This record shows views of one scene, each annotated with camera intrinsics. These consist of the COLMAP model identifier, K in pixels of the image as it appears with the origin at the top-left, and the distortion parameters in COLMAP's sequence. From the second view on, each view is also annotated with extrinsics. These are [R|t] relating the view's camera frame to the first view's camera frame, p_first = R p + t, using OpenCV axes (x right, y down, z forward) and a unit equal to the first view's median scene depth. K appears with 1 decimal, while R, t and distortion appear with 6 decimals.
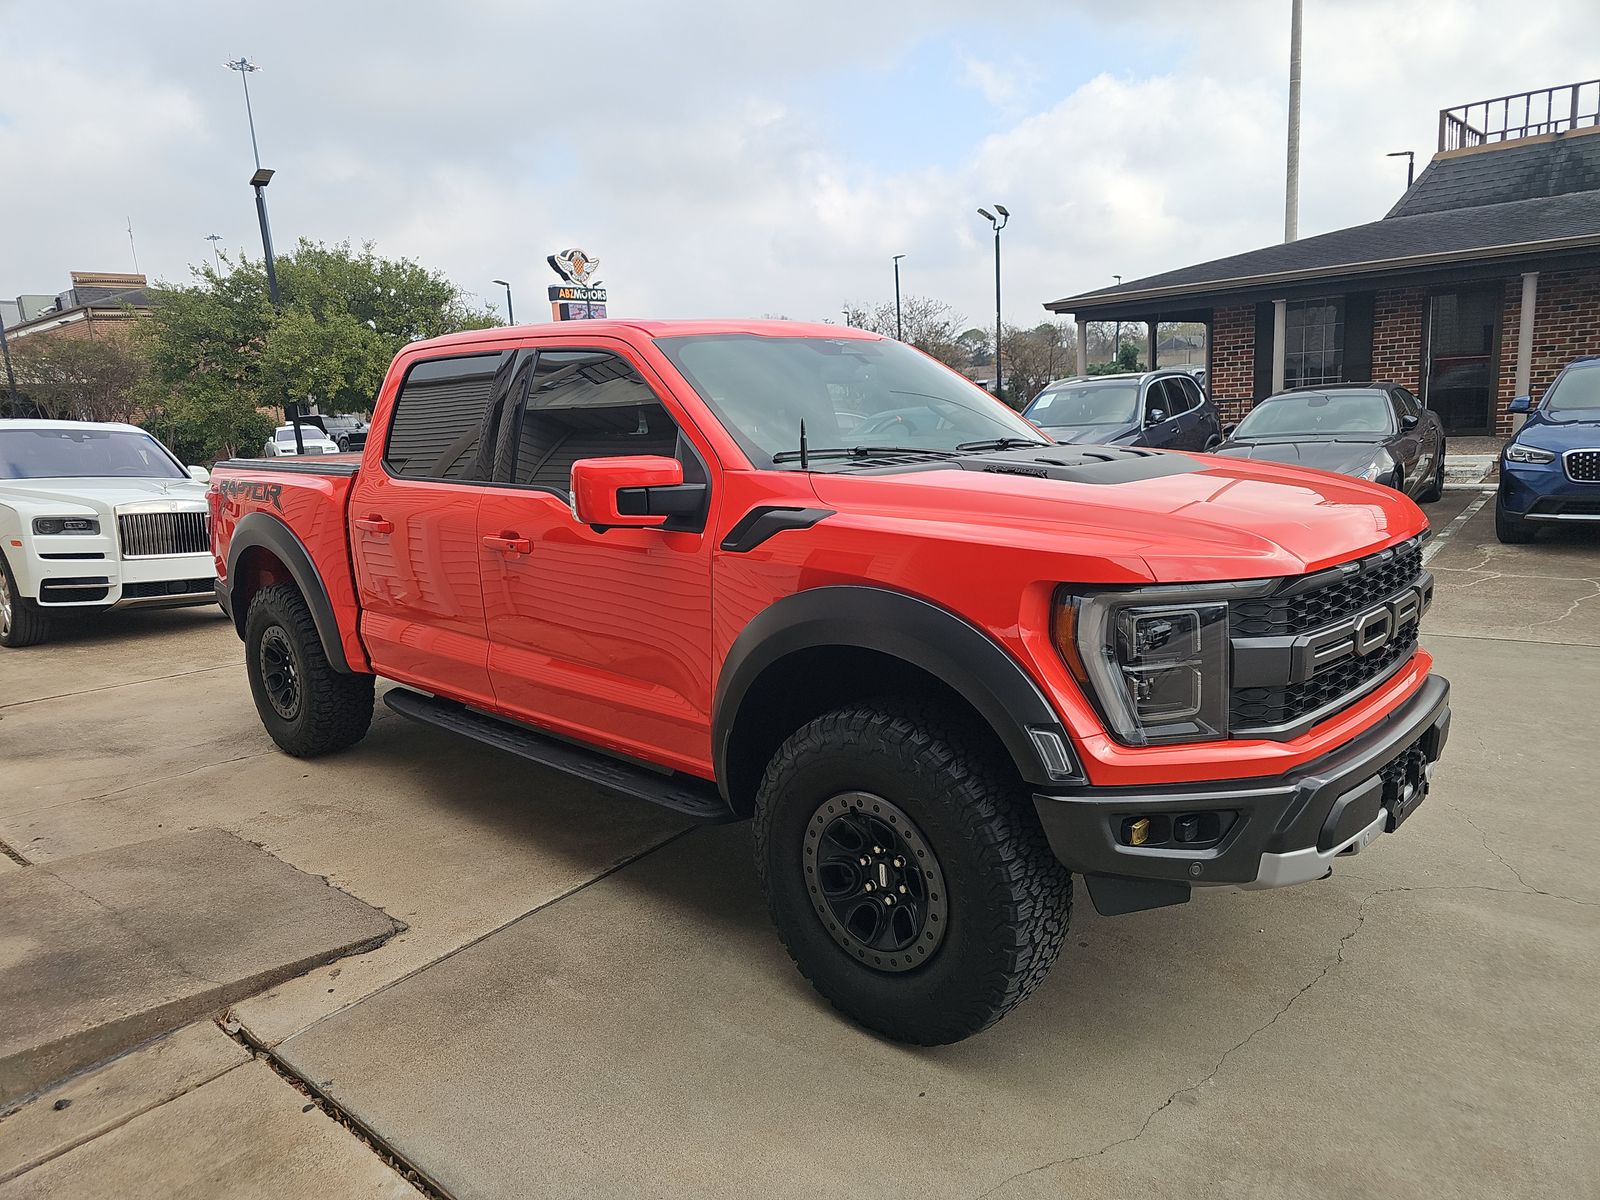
lens RADIAL K [[1086.1, 0, 808.1], [0, 1086.1, 603.9], [0, 0, 1]] dist [0.015259, -0.001129]
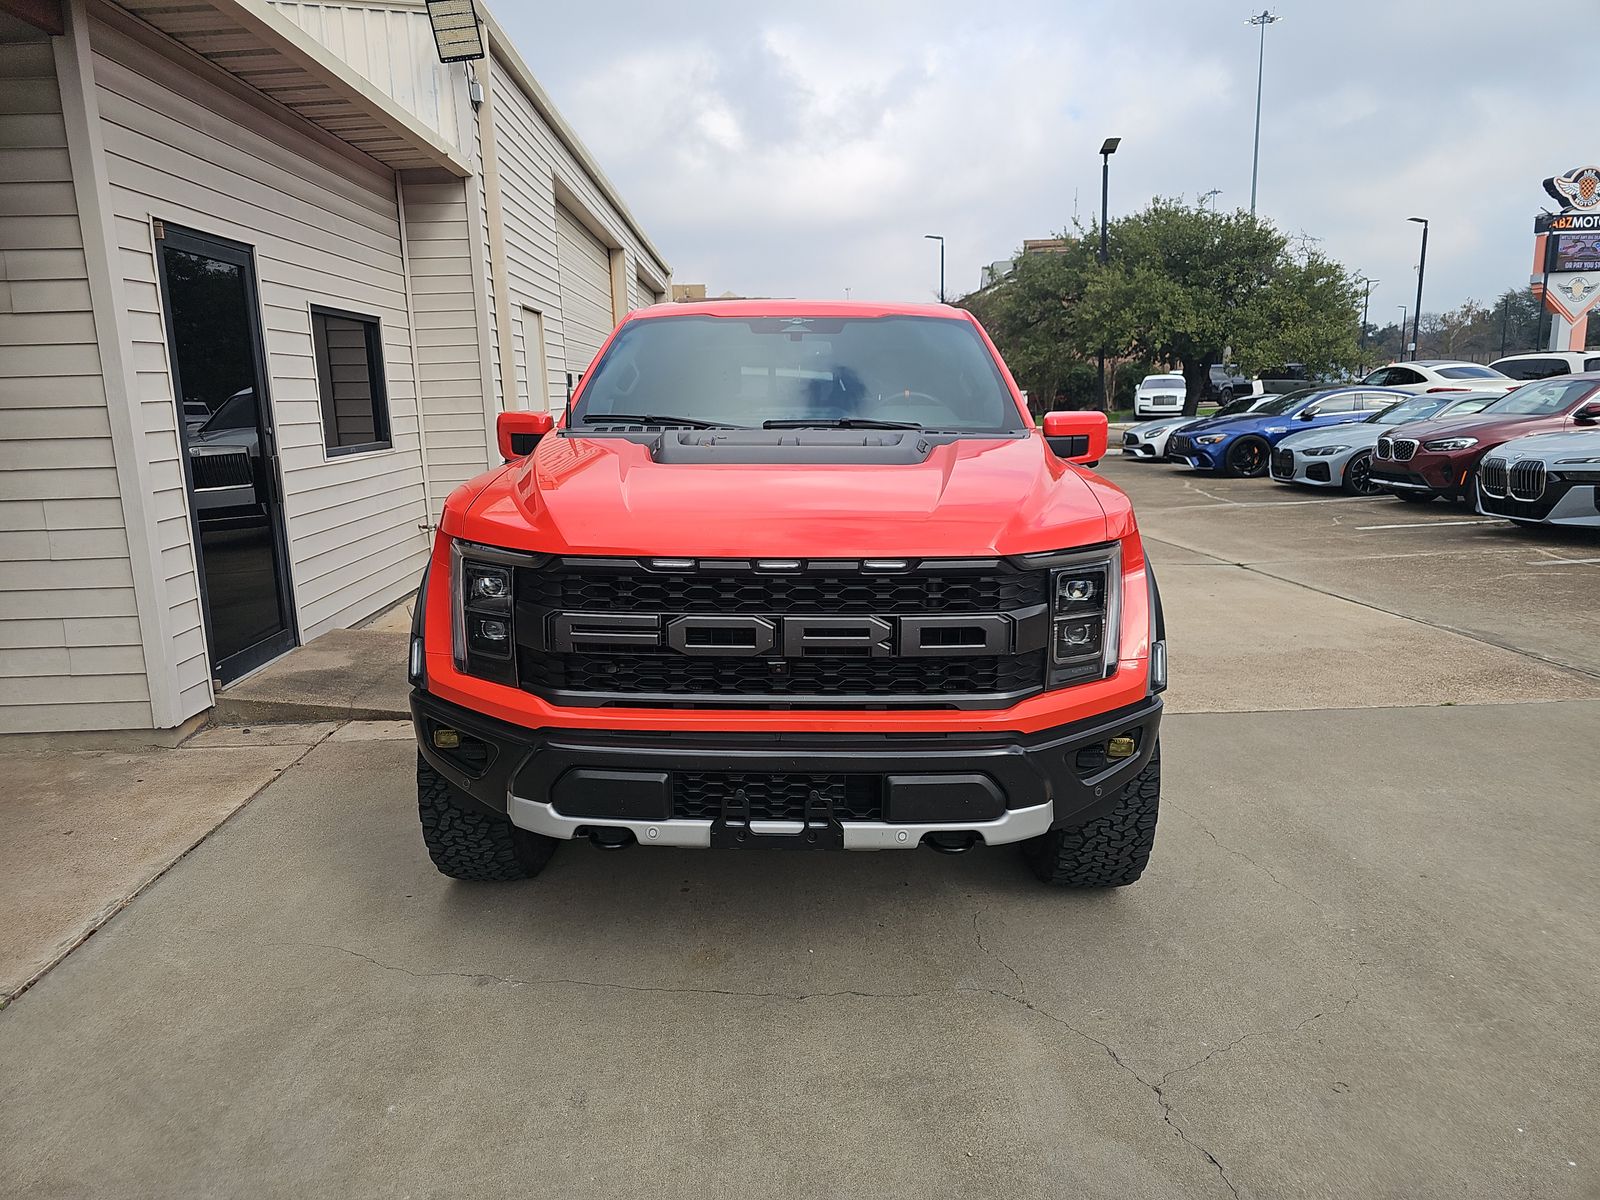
lens RADIAL K [[1086.1, 0, 808.1], [0, 1086.1, 603.9], [0, 0, 1]] dist [0.015259, -0.001129]
pose [[0.652018, 0.187184, -0.734734, 0.178171], [-0.152991, 0.981594, 0.114308, -0.017776], [0.742608, 0.037877, 0.668655, 0.059345]]
